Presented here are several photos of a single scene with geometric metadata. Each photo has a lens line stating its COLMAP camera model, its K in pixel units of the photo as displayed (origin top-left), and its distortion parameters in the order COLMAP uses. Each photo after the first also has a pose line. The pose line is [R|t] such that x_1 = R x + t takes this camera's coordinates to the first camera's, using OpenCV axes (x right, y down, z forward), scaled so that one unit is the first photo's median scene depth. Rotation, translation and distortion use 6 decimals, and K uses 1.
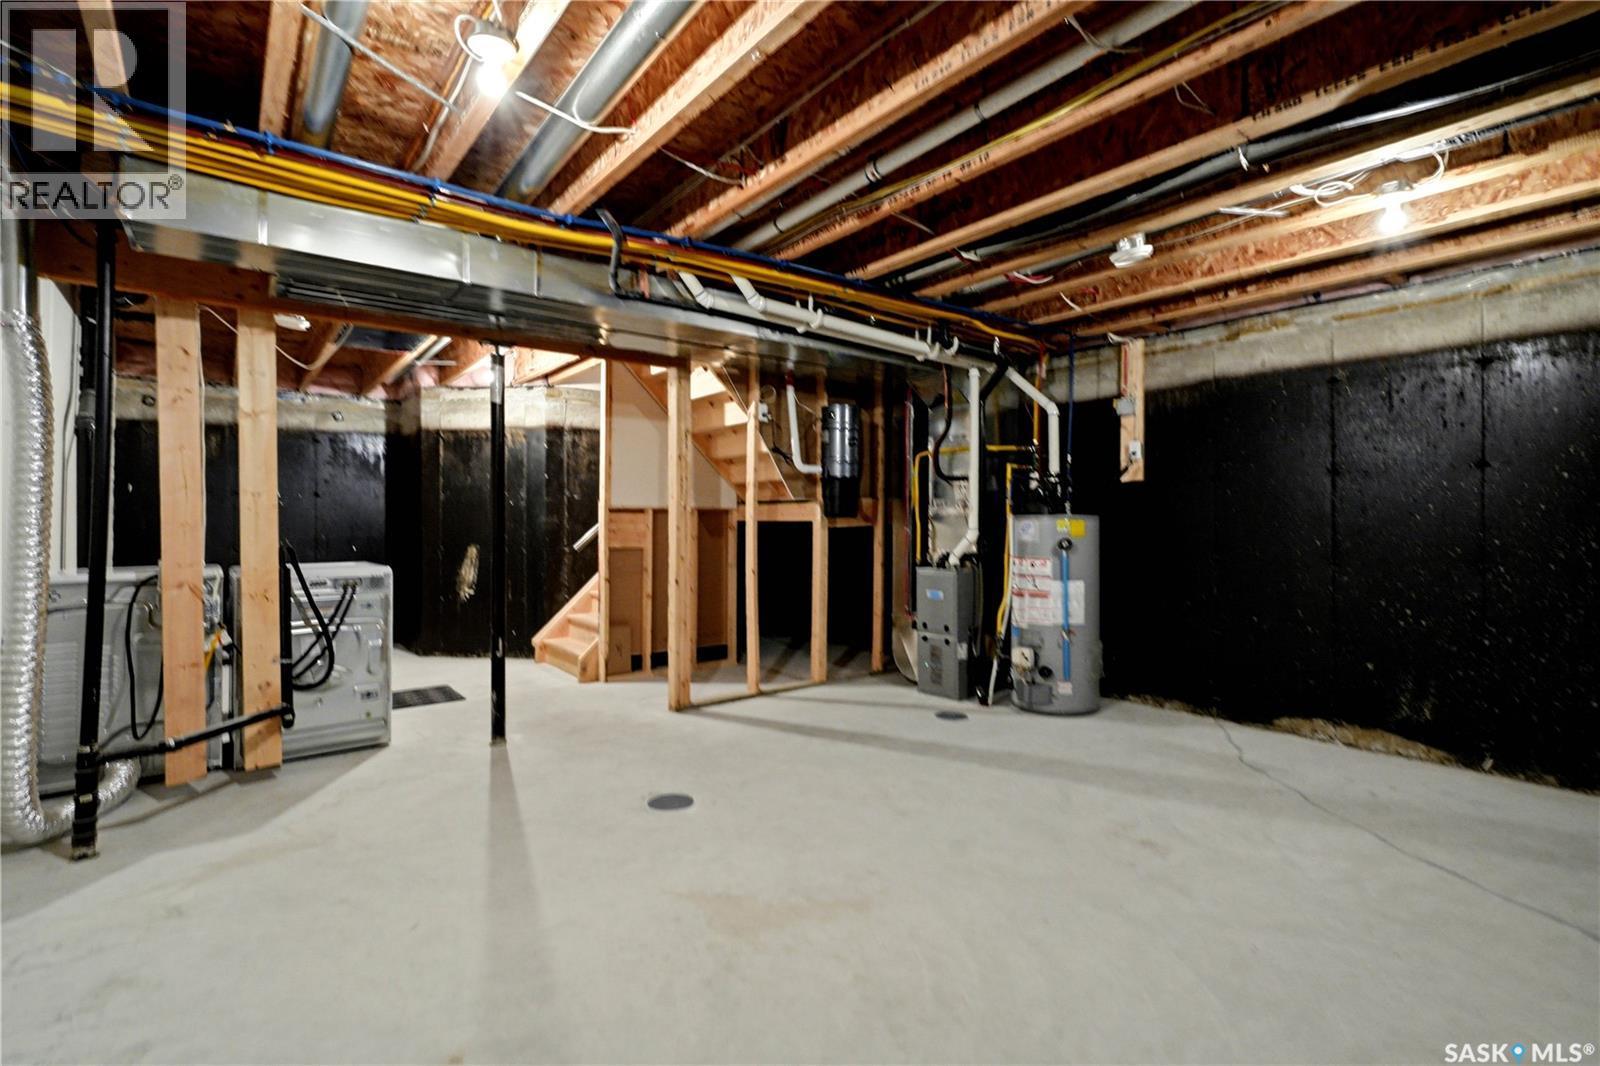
lens RADIAL K [[728.2, 0, 798.3], [0, 728.2, 525.9], [0, 0, 1]] dist [0.004595, 0.000790]
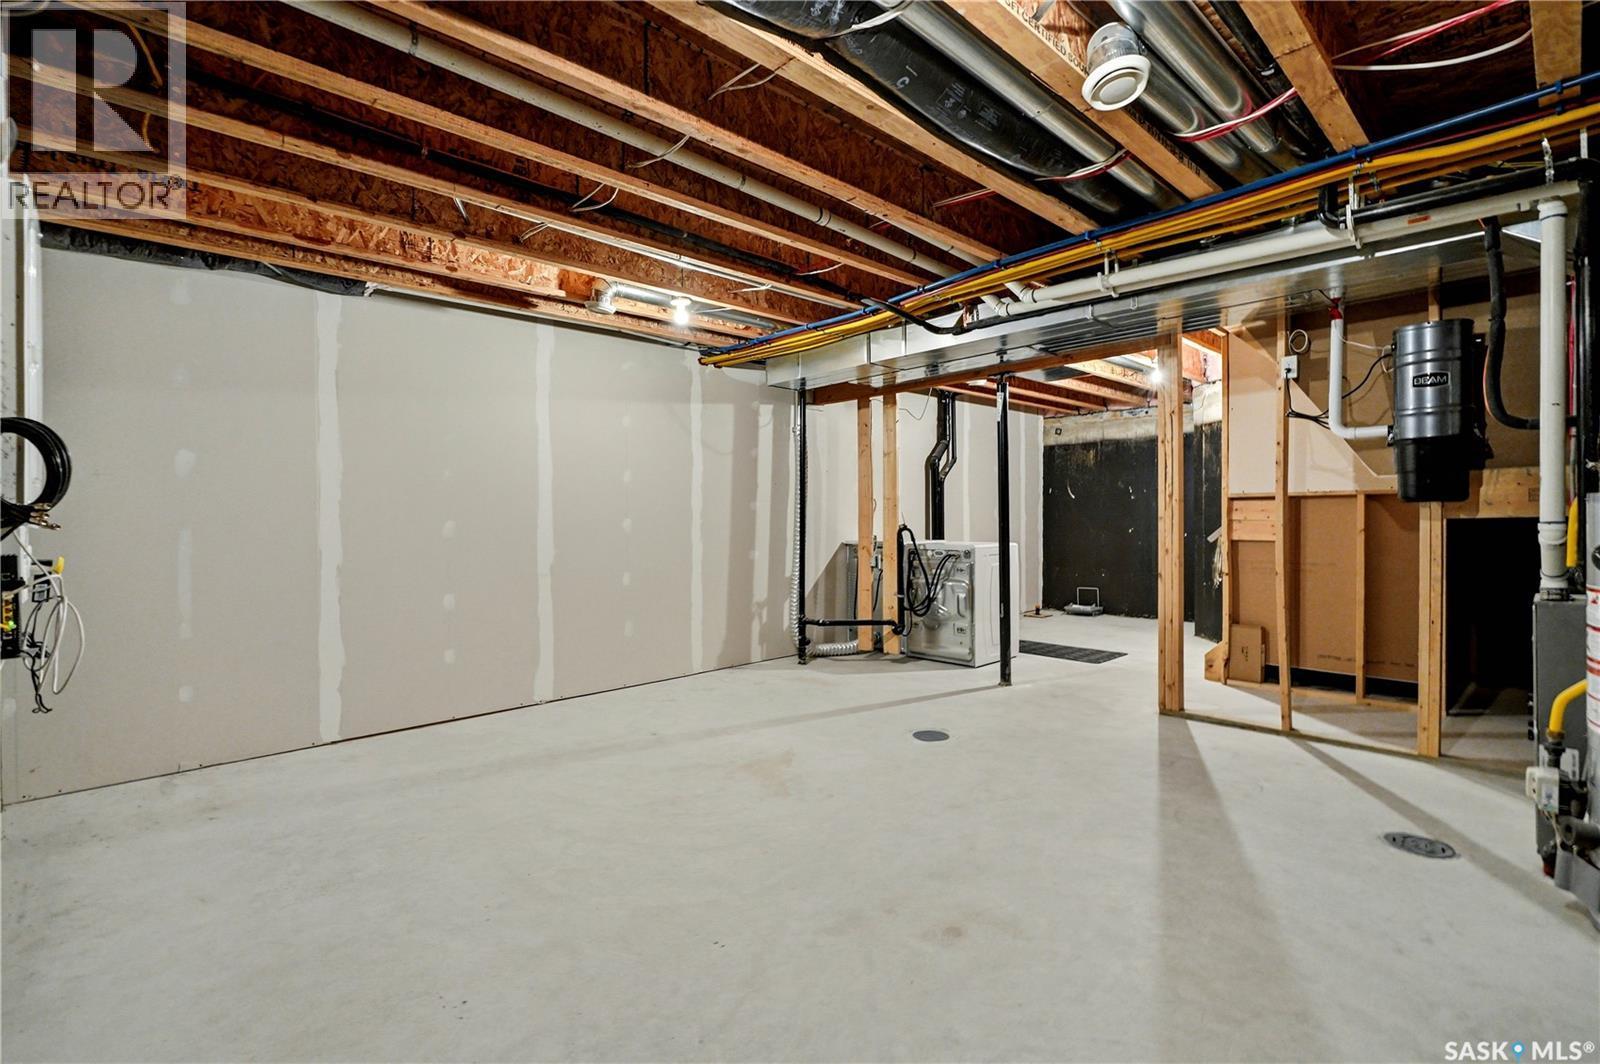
lens RADIAL K [[728.2, 0, 797.0], [0, 728.2, 522.2], [0, 0, 1]] dist [0.004595, 0.000790]
pose [[0.085776, 0.007809, -0.996284, 0.948360], [0.002483, 0.999965, 0.008052, -0.000349], [0.996311, -0.003165, 0.085753, 0.598448]]
